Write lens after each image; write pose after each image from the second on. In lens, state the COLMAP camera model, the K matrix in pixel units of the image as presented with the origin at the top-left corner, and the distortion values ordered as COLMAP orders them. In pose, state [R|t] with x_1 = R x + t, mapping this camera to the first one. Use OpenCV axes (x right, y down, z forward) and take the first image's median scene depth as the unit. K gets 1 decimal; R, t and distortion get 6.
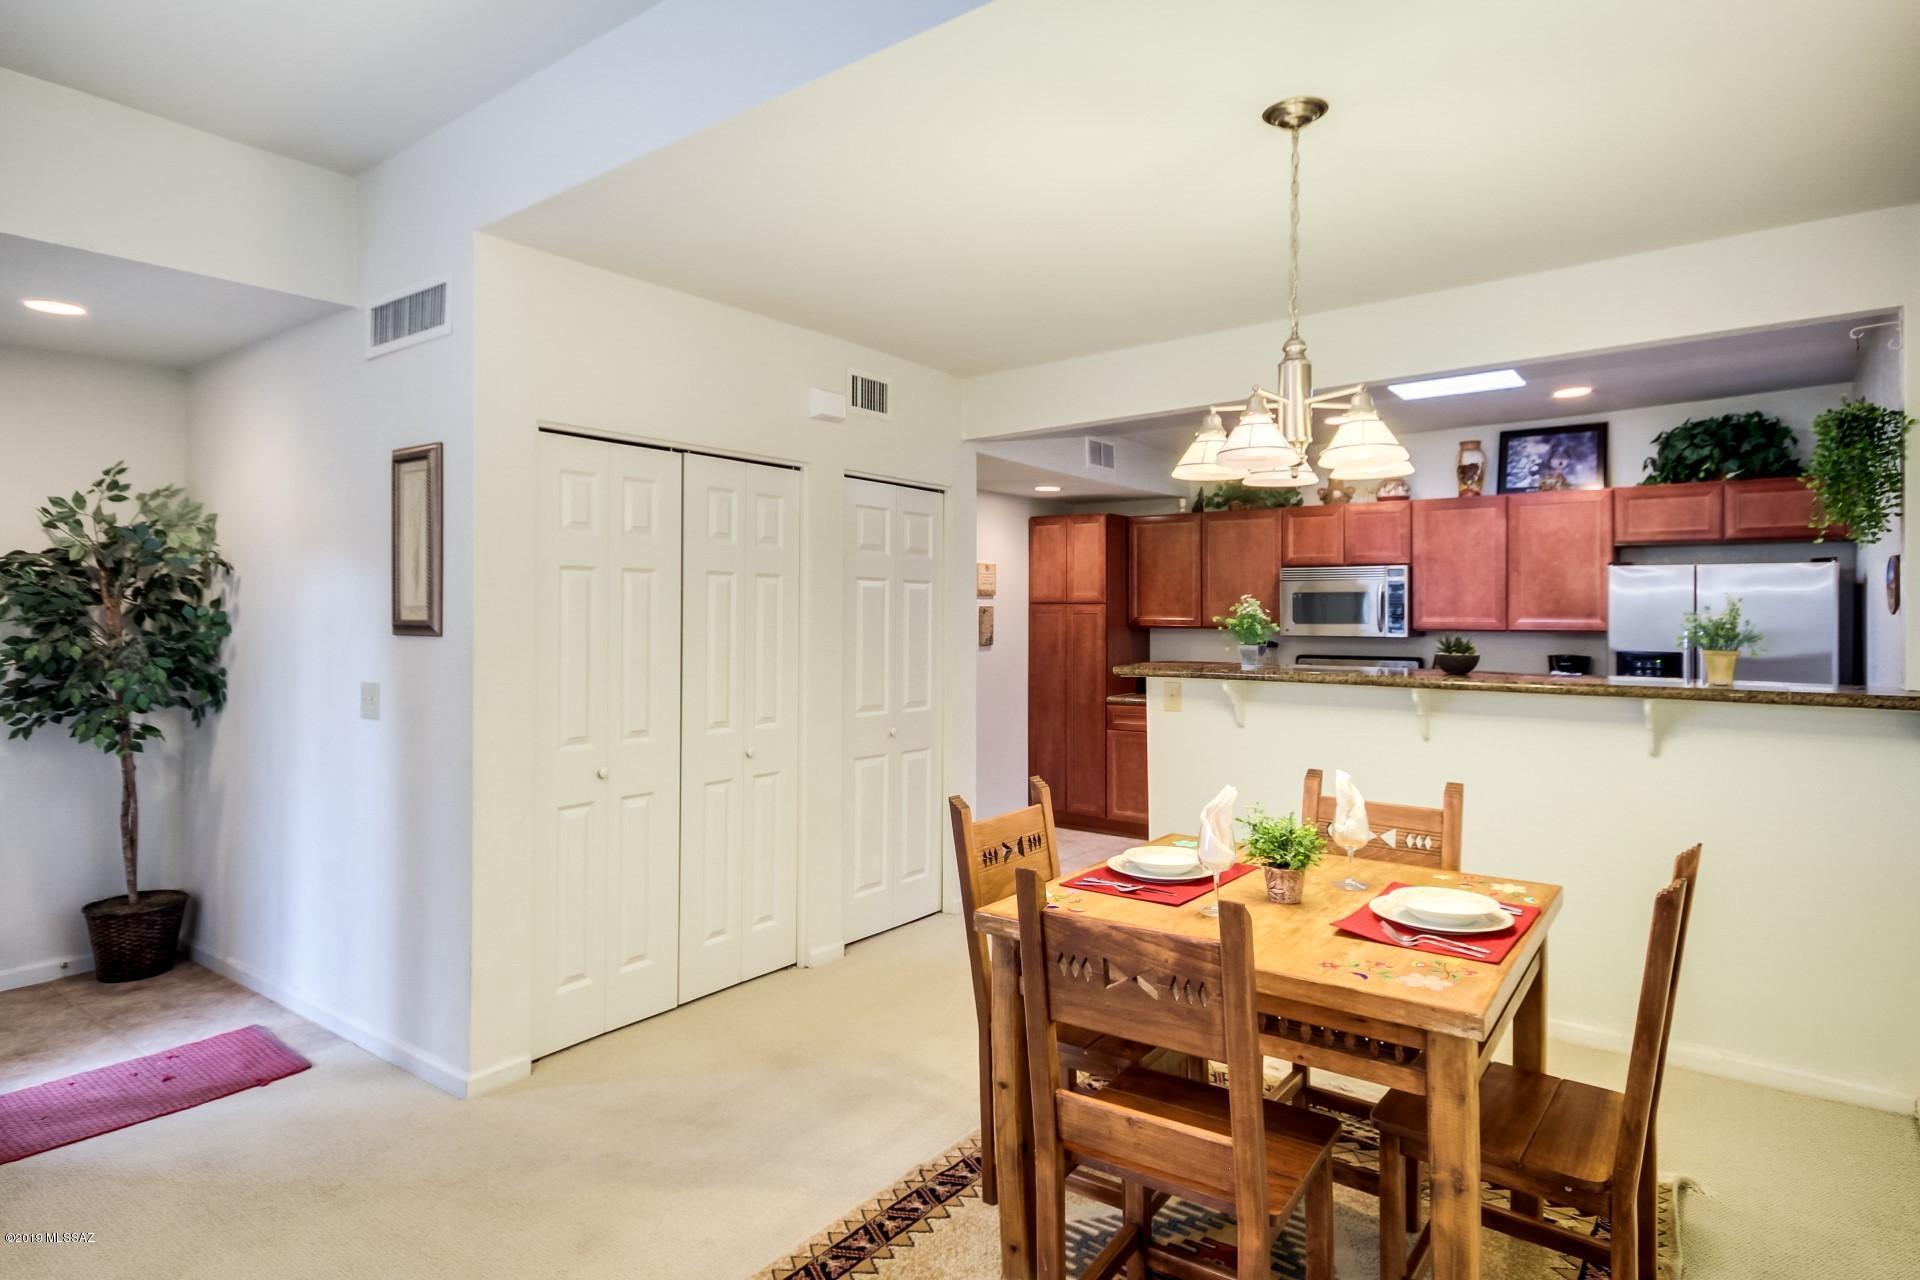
lens RADIAL K [[1034.9, 0, 964.4], [0, 1034.9, 619.1], [0, 0, 1]] dist [0.005242, -0.005614]
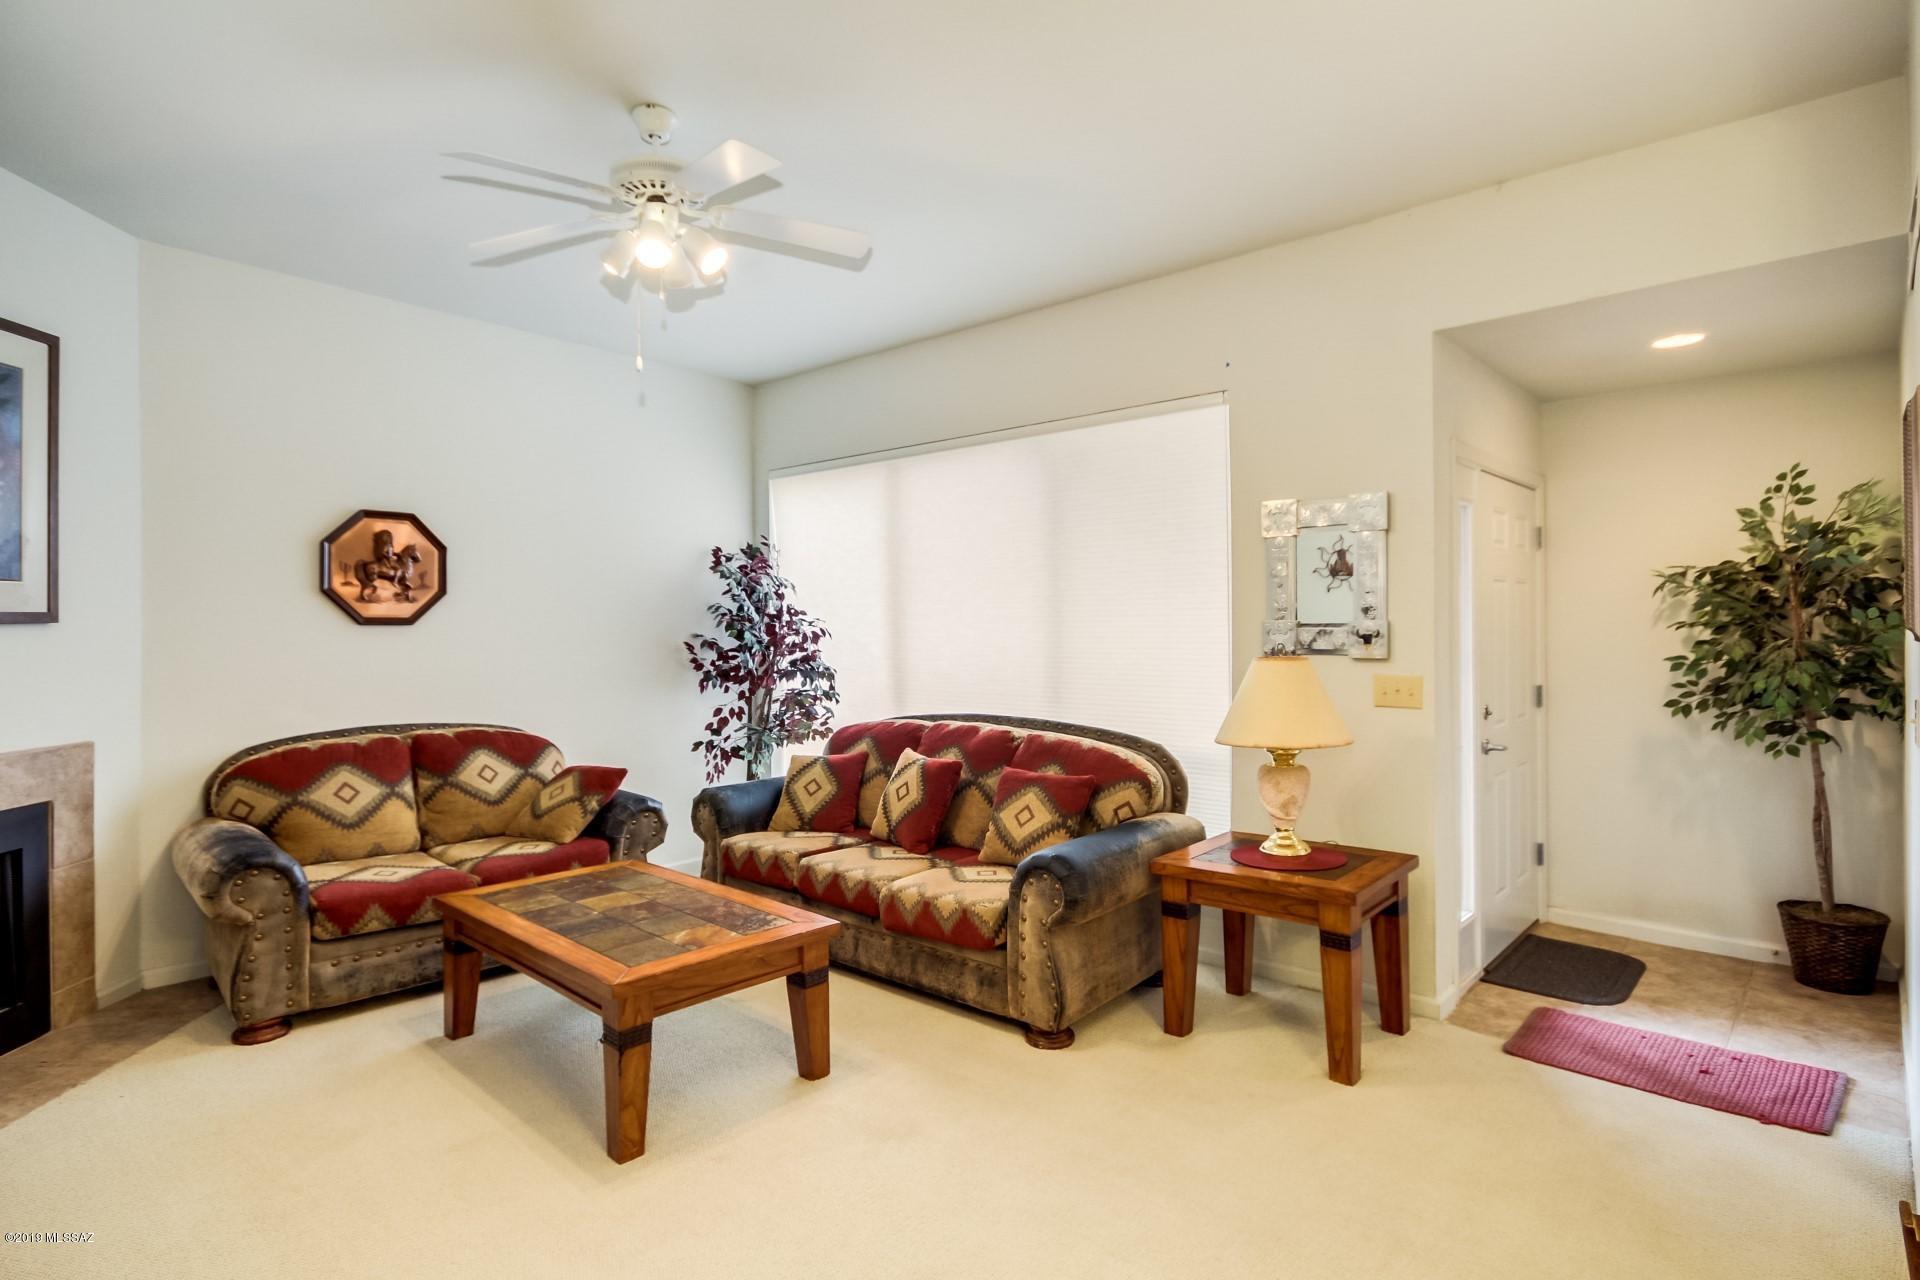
lens RADIAL K [[1000.2, 0, 971.5], [0, 1000.2, 637.1], [0, 0, 1]] dist [0.003857, -0.001432]
pose [[-0.084144, 0.011614, -0.996386, 0.174149], [0.004774, 0.999925, 0.011252, -0.000389], [0.996442, -0.003810, -0.084194, 0.230355]]
